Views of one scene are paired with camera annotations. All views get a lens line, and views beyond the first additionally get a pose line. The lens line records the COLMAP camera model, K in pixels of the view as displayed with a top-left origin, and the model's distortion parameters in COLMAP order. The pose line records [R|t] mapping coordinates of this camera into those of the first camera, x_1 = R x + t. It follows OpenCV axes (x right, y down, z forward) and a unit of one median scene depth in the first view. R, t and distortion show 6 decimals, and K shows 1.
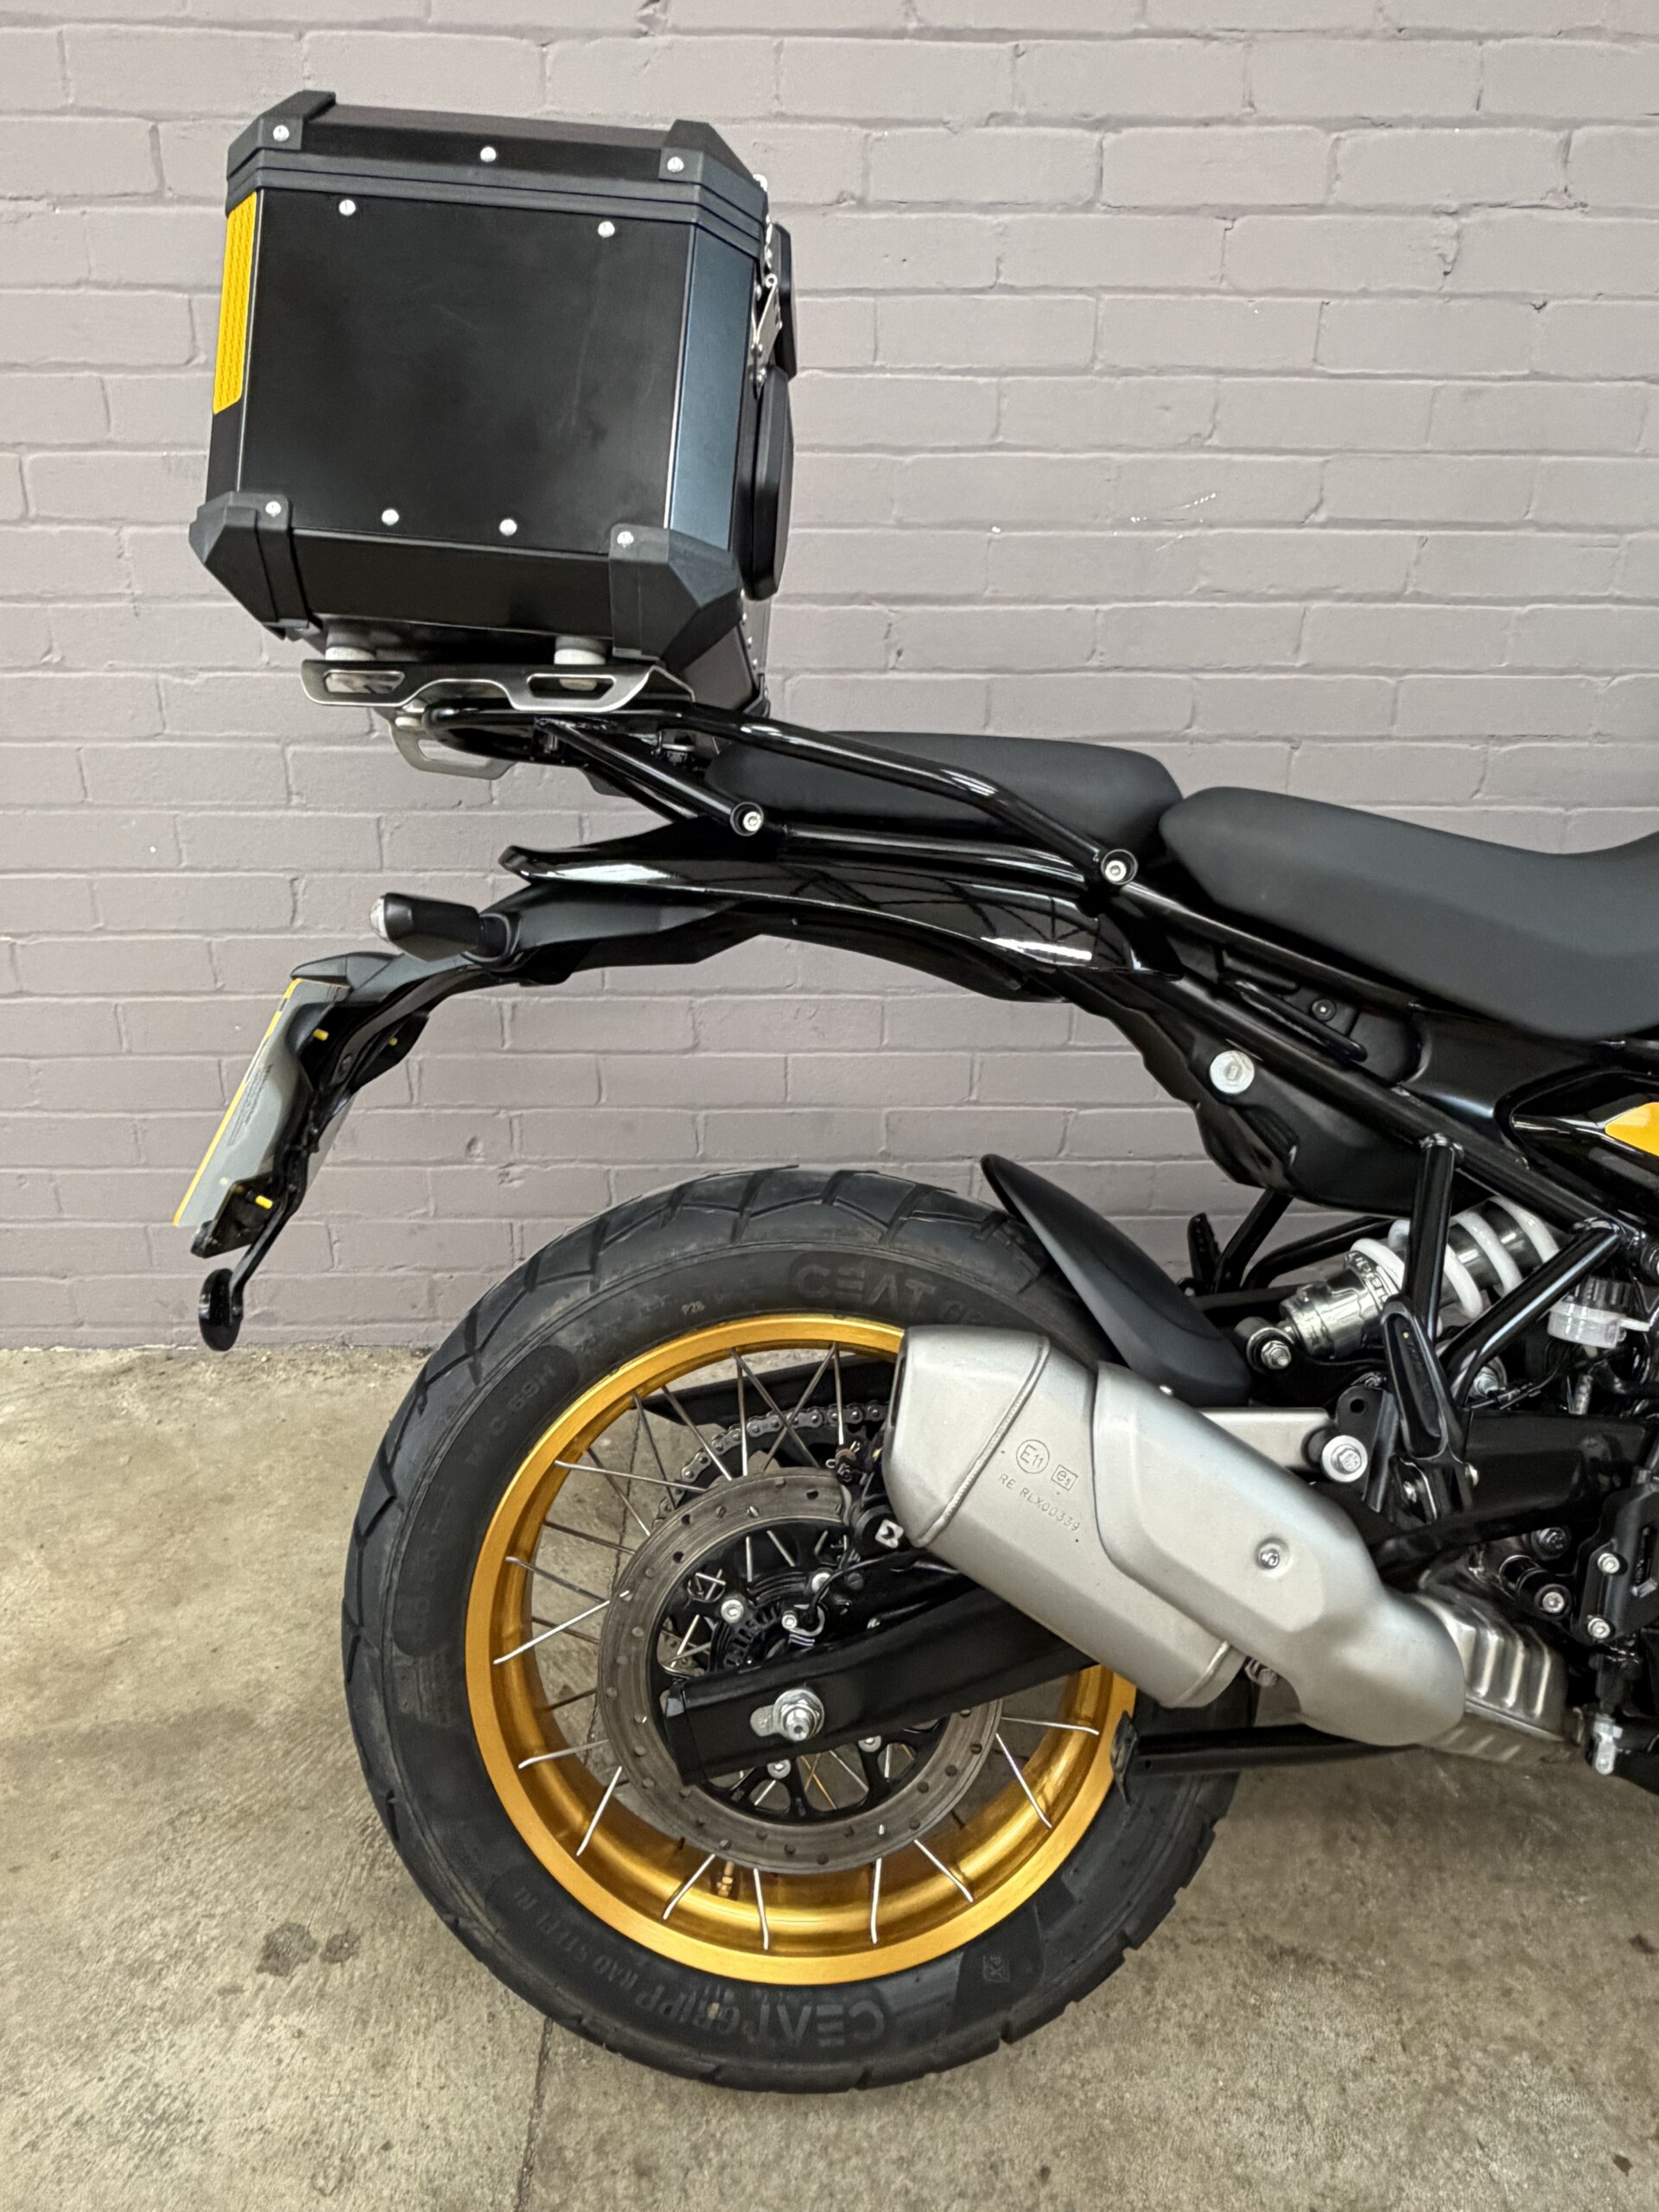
lens RADIAL K [[1515.2, 0, 825.0], [0, 1515.2, 1094.9], [0, 0, 1]] dist [-0.006897, 0.007993]
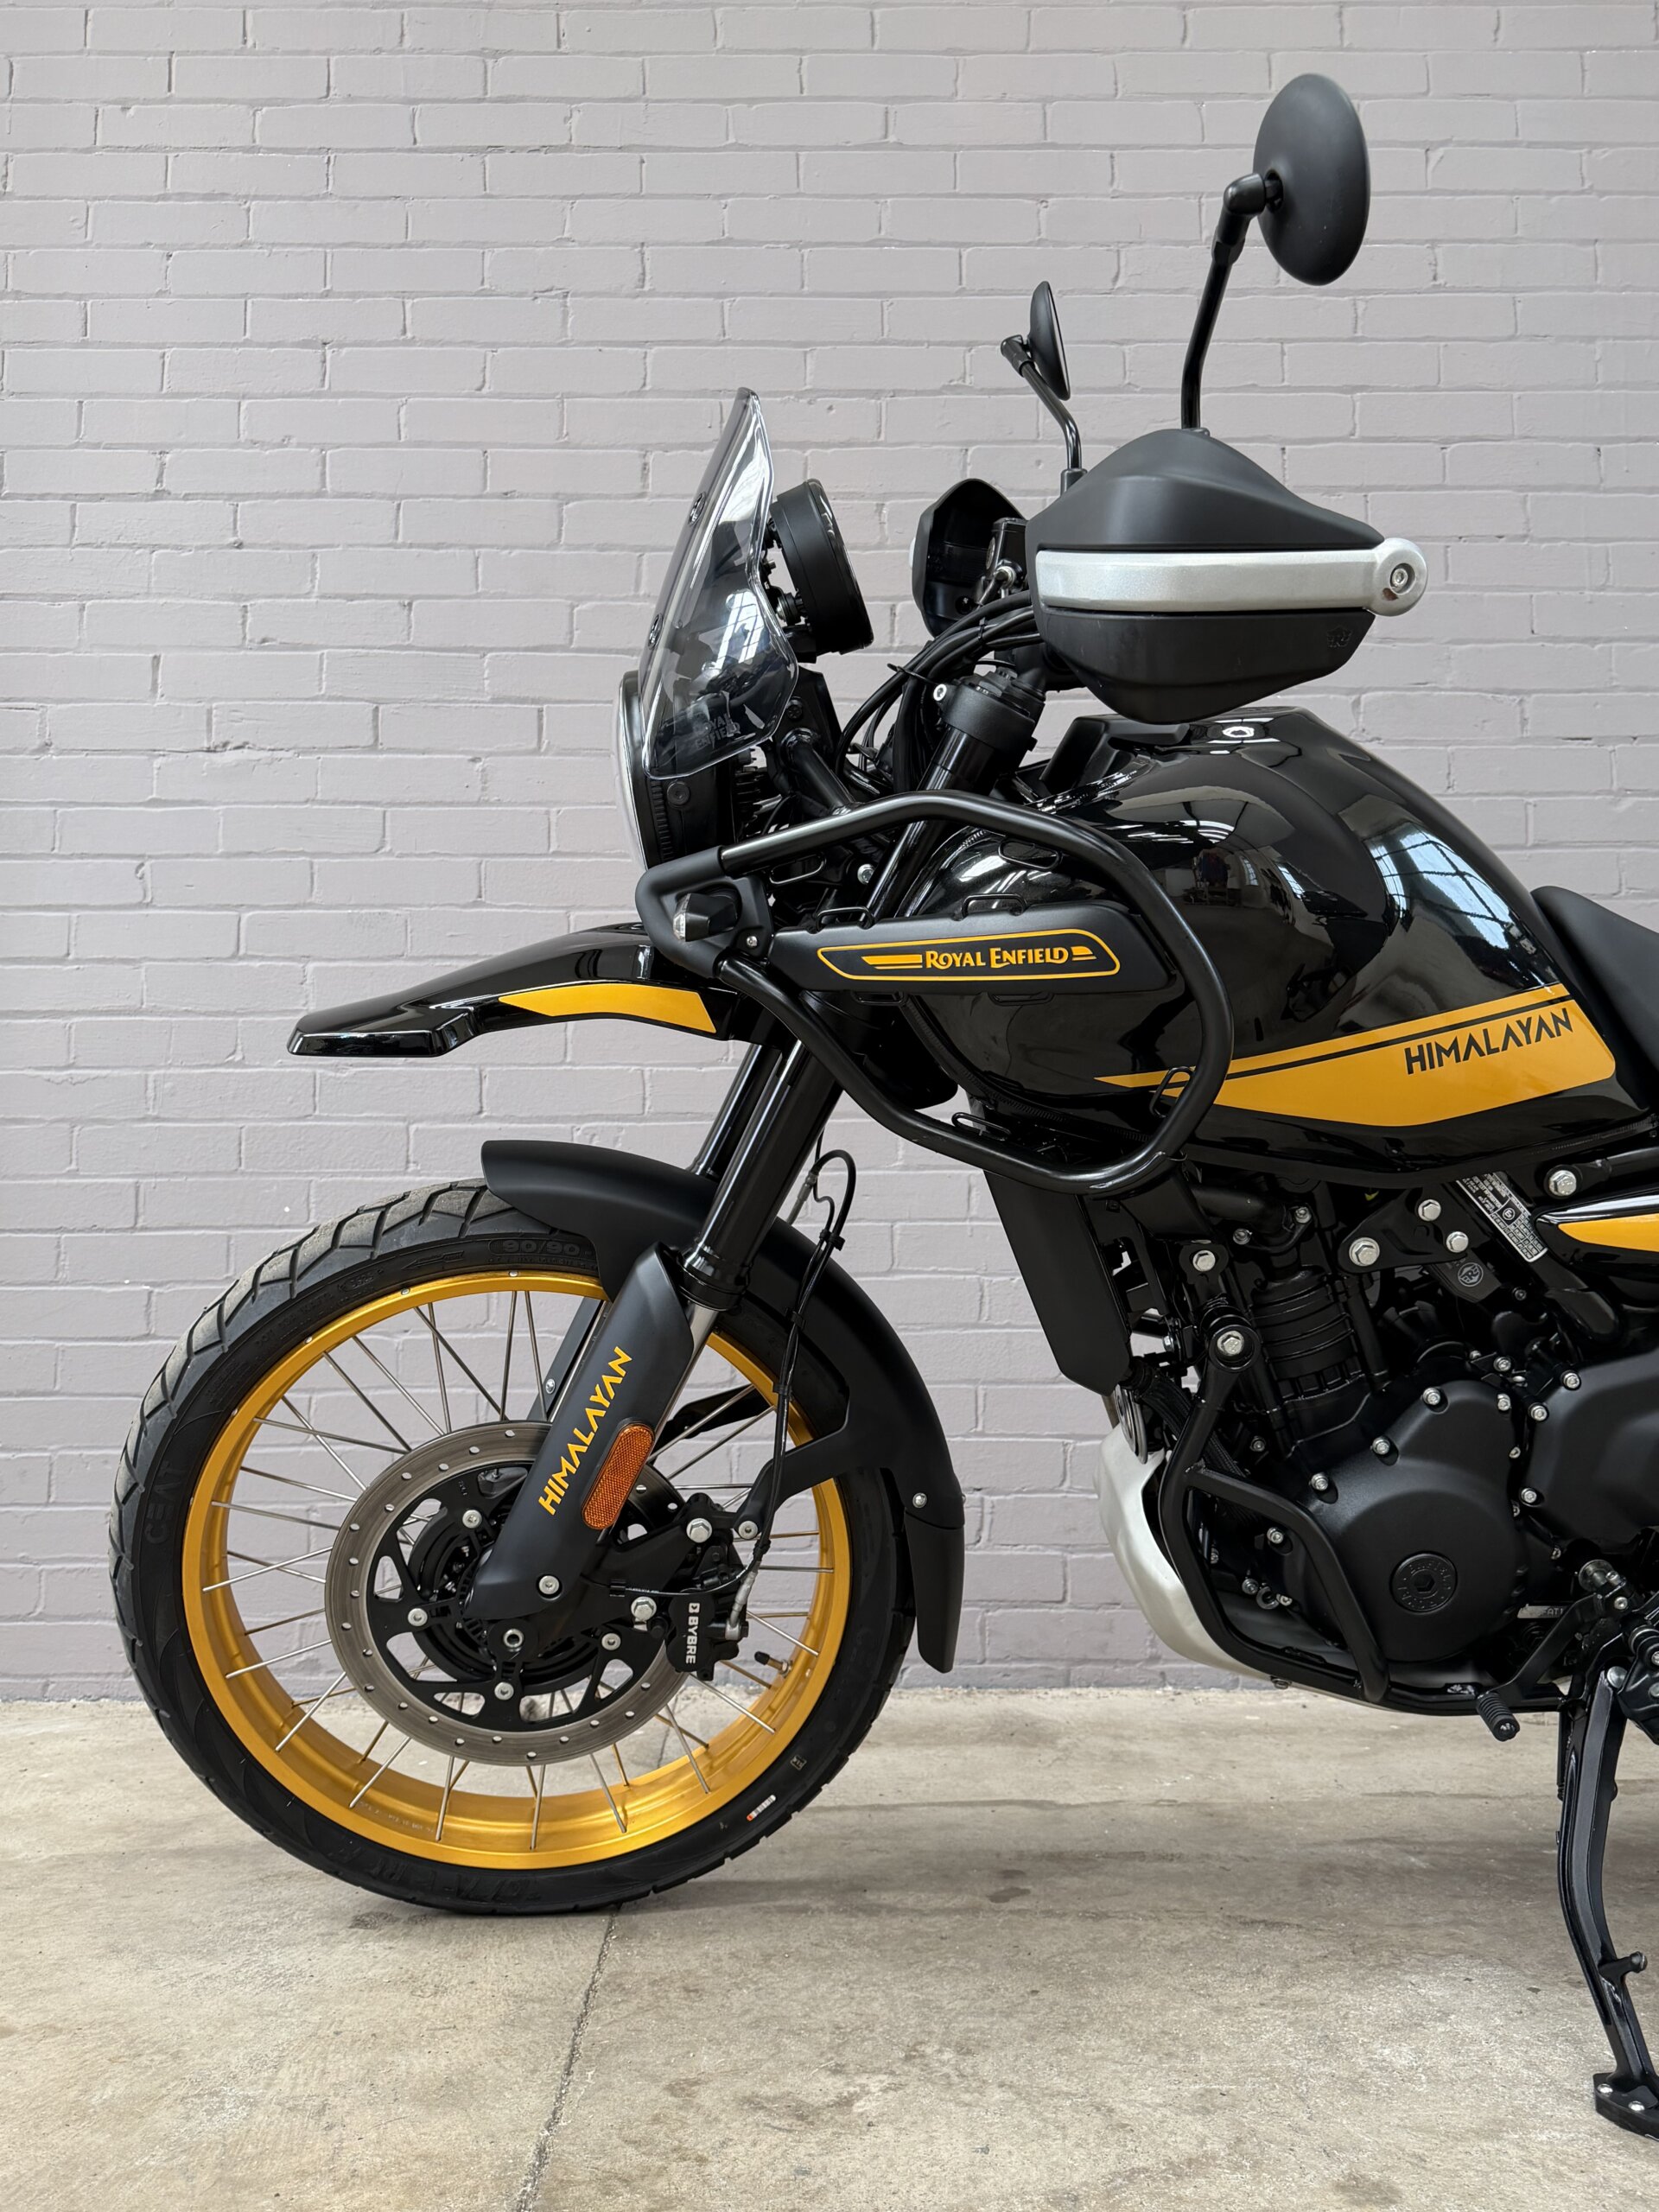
lens RADIAL K [[1853.3, 0, 831.4], [0, 1853.3, 1100.7], [0, 0, 1]] dist [0.071617, -0.108788]
pose [[0.999824, -0.013696, -0.012798, 0.011036], [0.006325, 0.889206, -0.457463, 0.512864], [0.017645, 0.457302, 0.889136, -0.407178]]
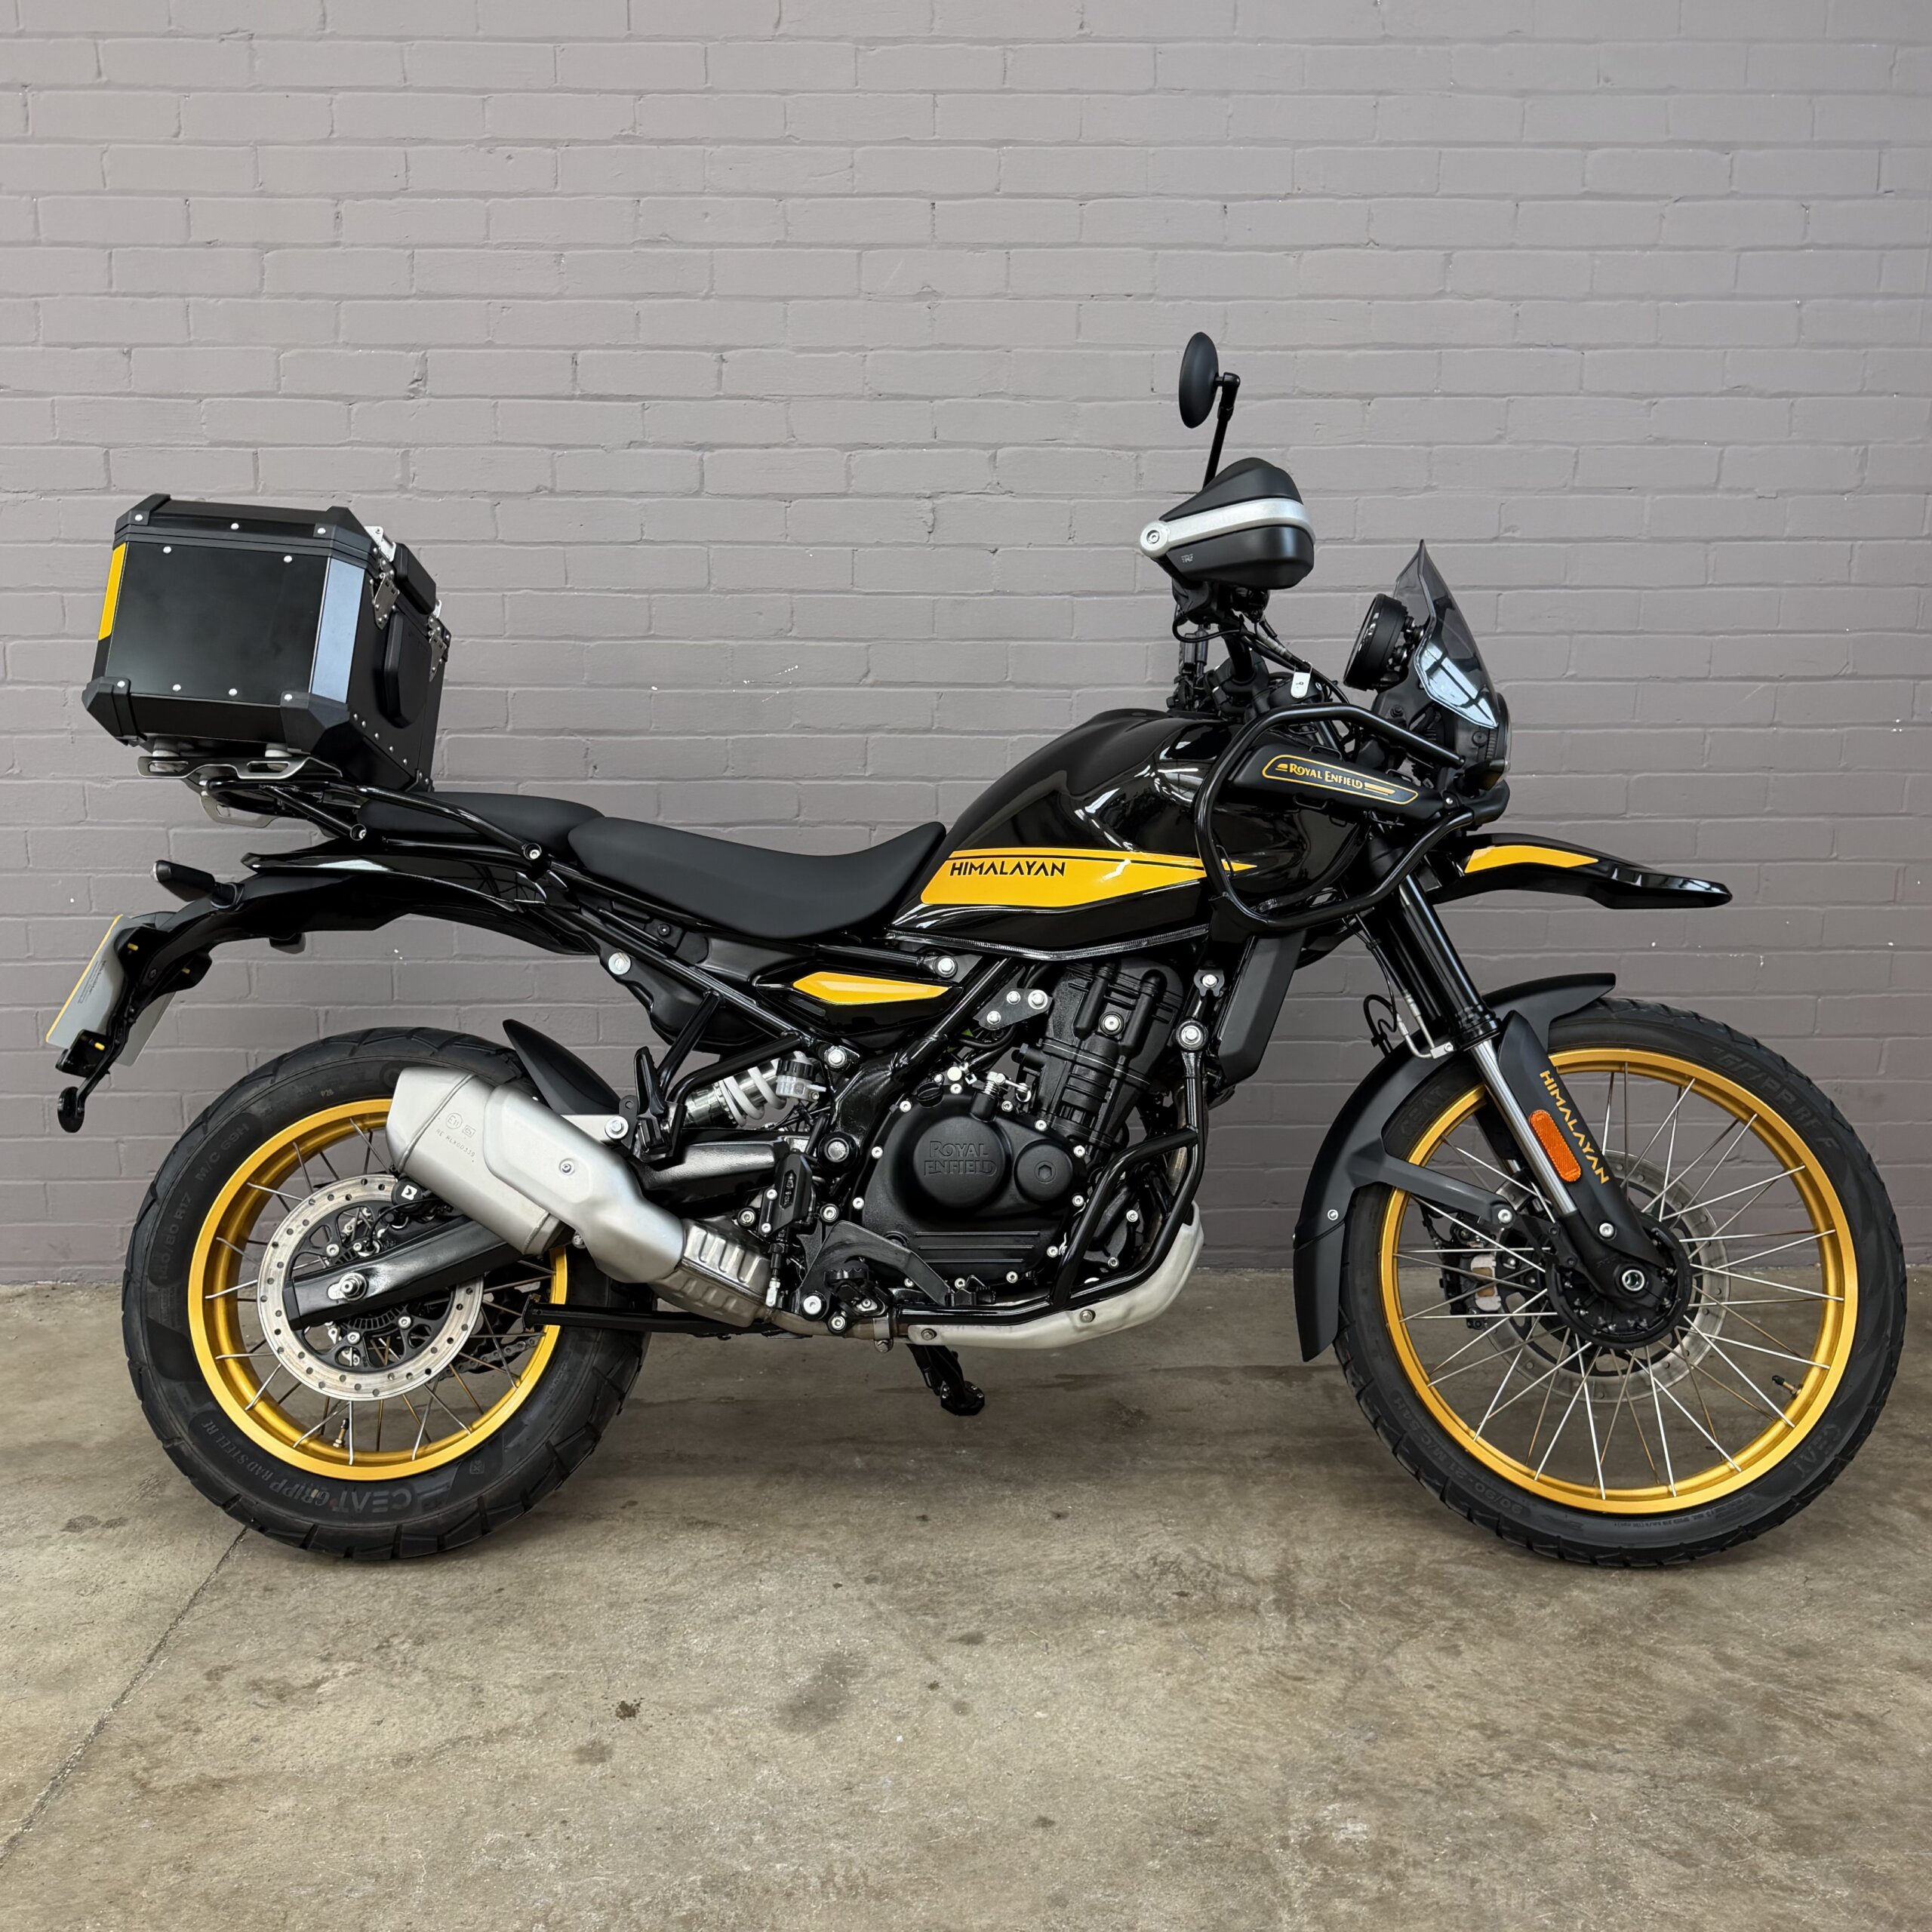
lens RADIAL K [[1892.6, 0, 961.0], [0, 1892.6, 966.9], [0, 0, 1]] dist [0.012075, 0.000000]
pose [[0.999980, -0.006276, -0.000548, 0.457289], [0.006041, 0.979934, -0.199231, 0.302355], [0.001787, 0.199224, 0.979952, -0.858253]]
